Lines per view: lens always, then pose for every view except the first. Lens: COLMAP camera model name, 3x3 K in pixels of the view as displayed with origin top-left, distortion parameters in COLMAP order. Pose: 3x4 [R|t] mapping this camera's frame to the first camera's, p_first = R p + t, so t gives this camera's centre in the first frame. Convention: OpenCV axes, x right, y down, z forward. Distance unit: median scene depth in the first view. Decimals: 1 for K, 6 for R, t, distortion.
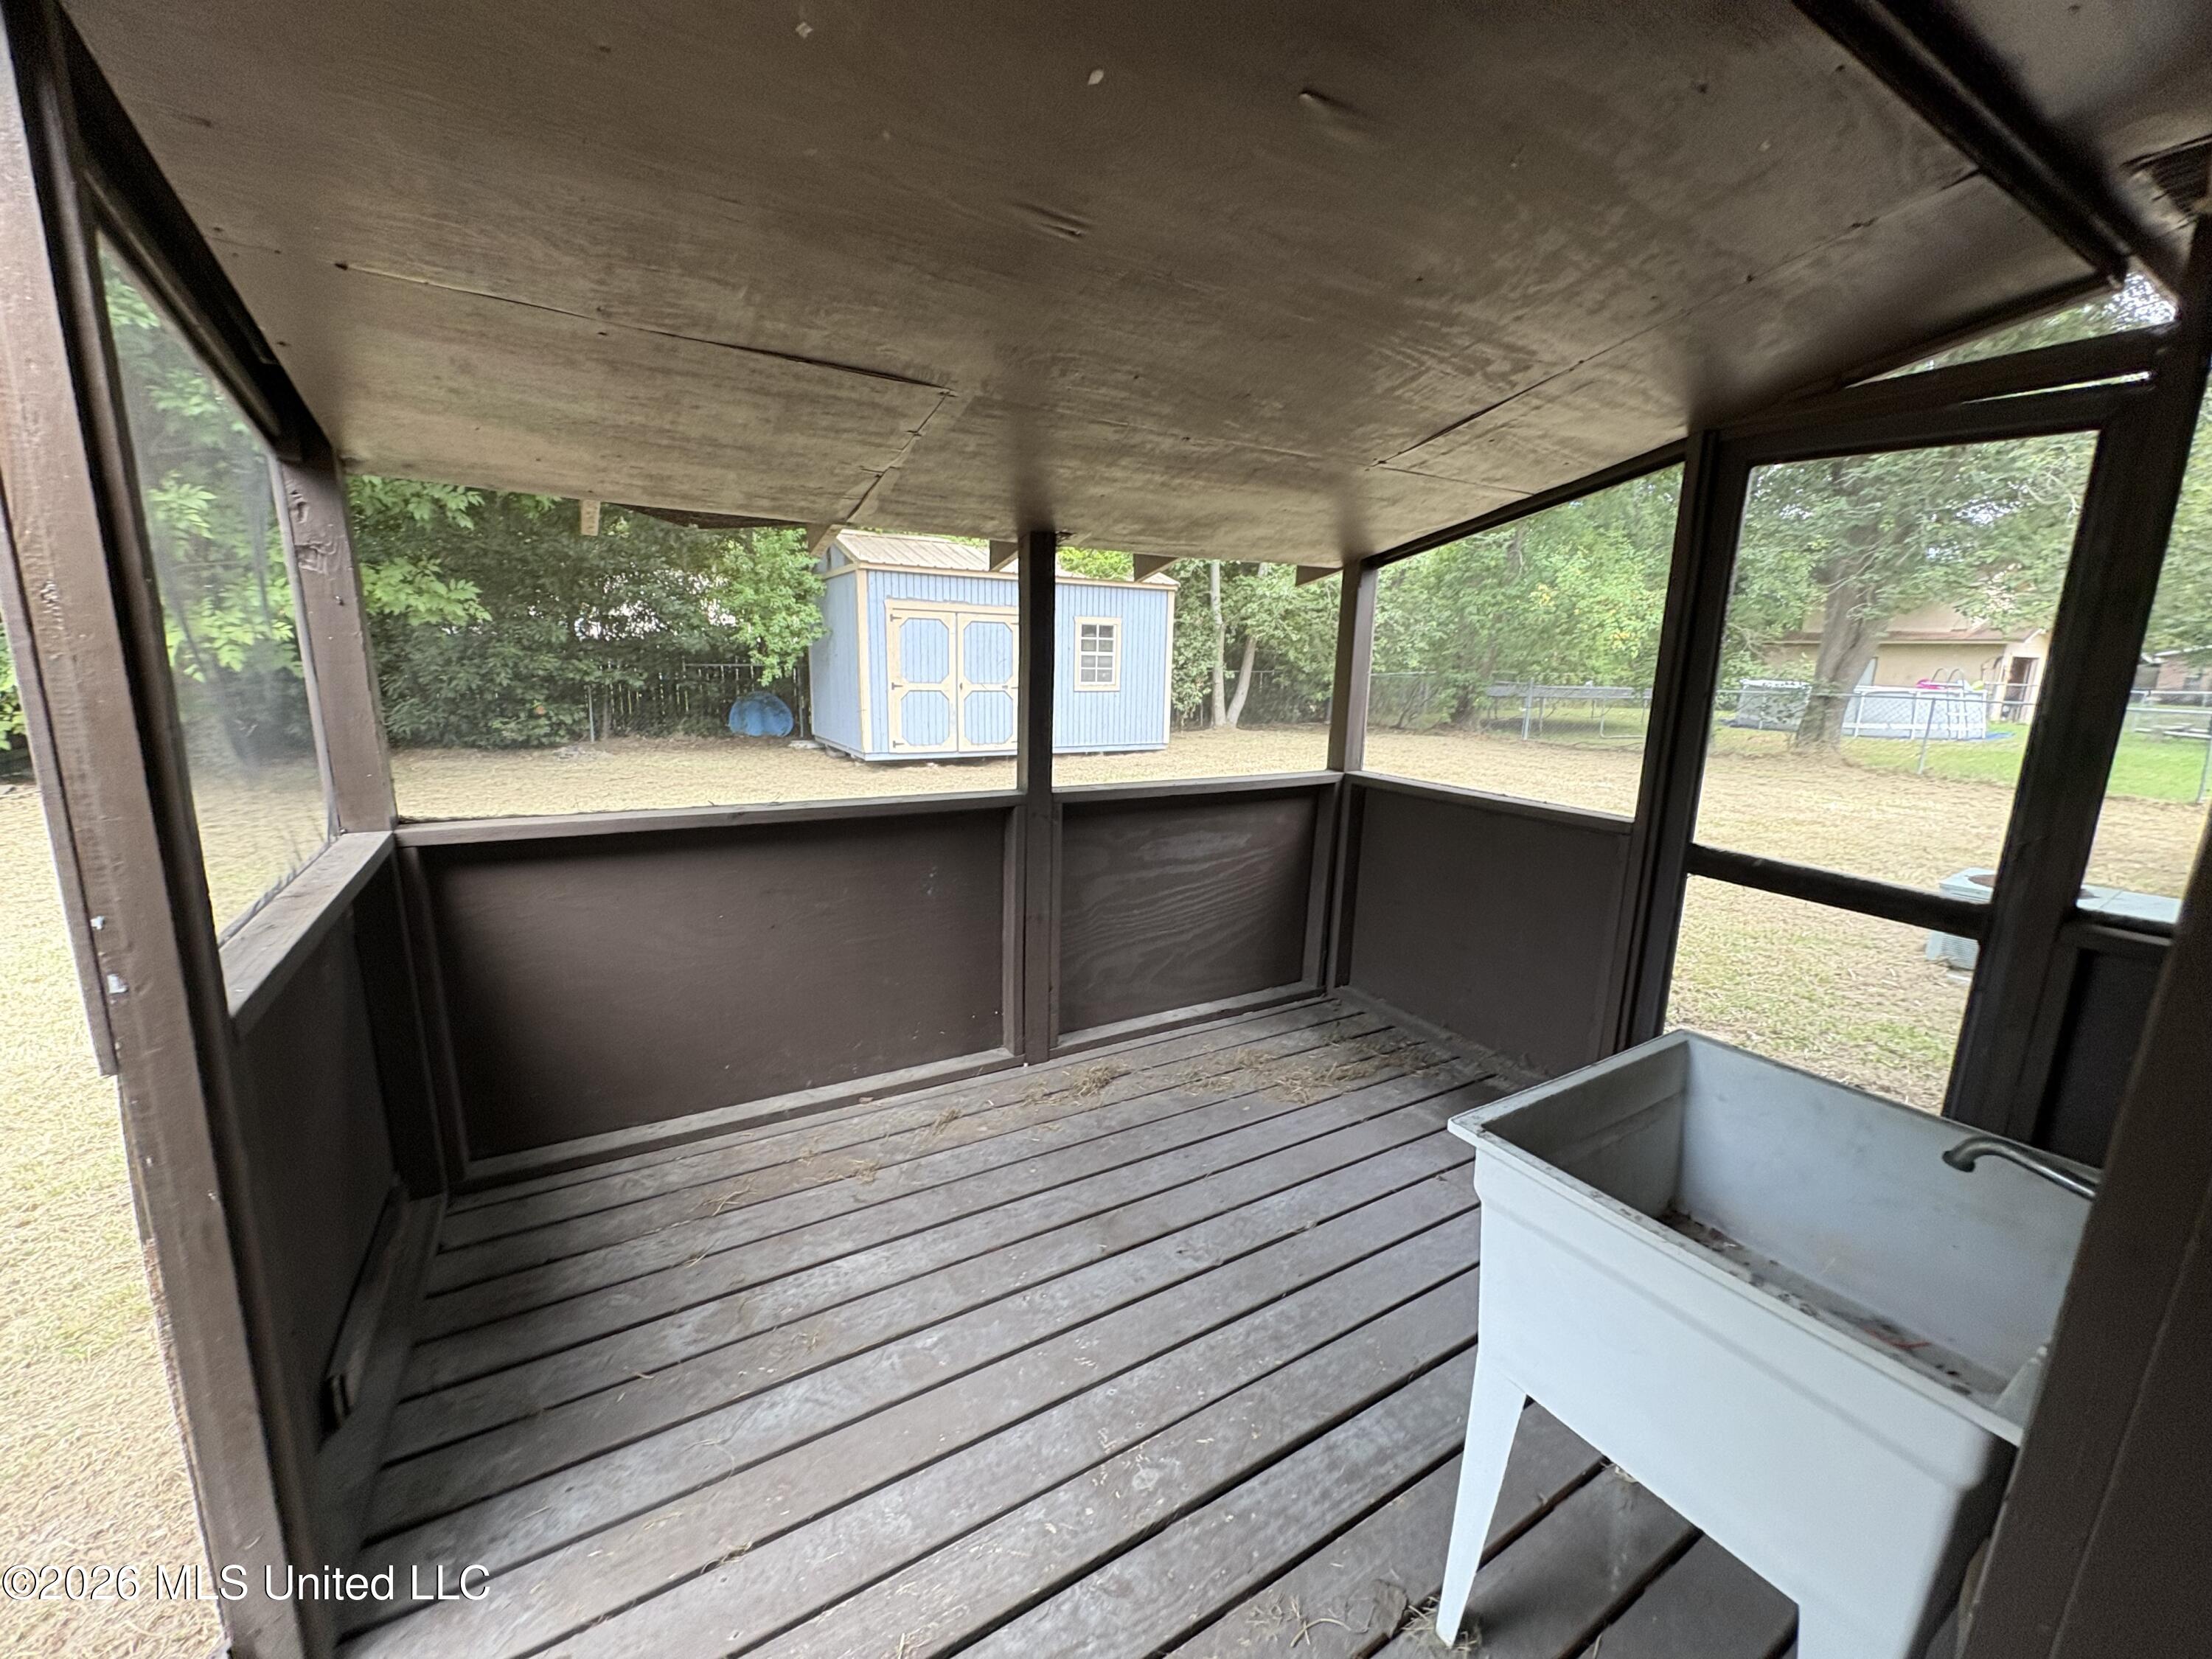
lens RADIAL K [[883.2, 0, 1106.6], [0, 883.2, 833.6], [0, 0, 1]] dist [-0.001466, -0.000064]
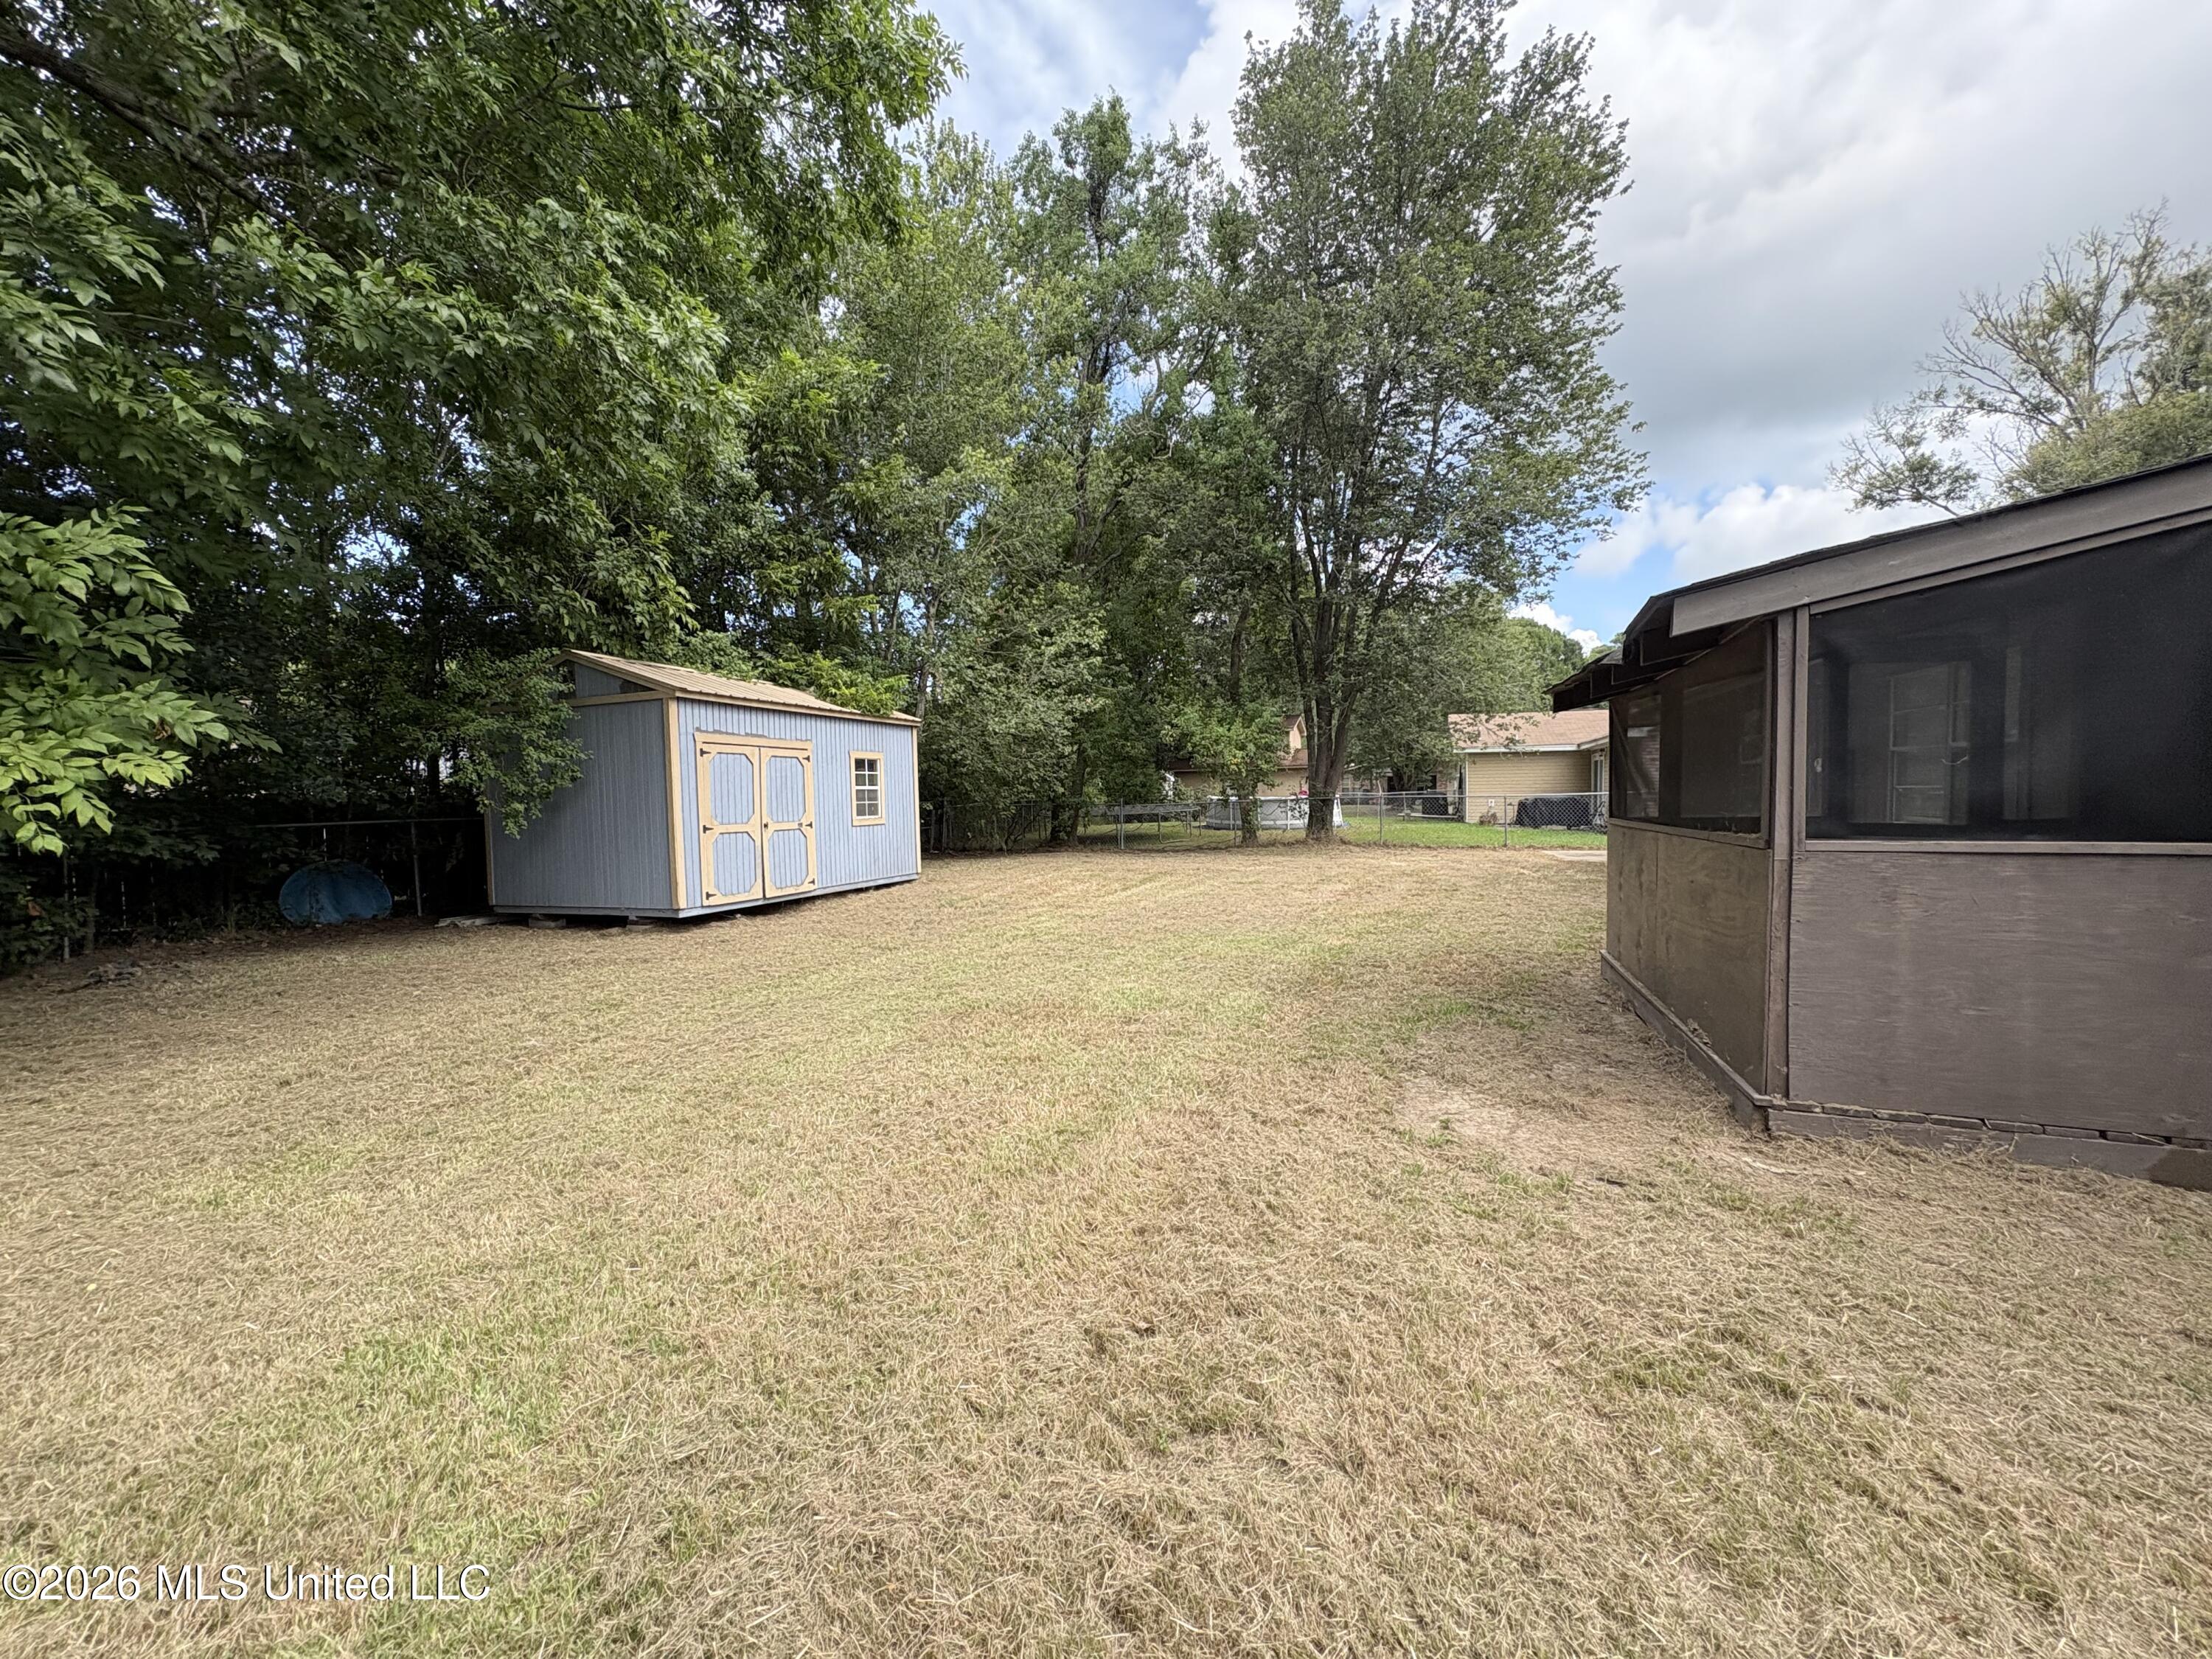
lens RADIAL K [[883.2, 0, 1101.7], [0, 883.2, 833.8], [0, 0, 1]] dist [-0.001466, -0.000064]
pose [[0.788293, -0.066352, 0.611712, -0.449053], [0.162259, 0.981395, -0.102646, -0.008881], [-0.593521, 0.180171, 0.784393, 0.081274]]
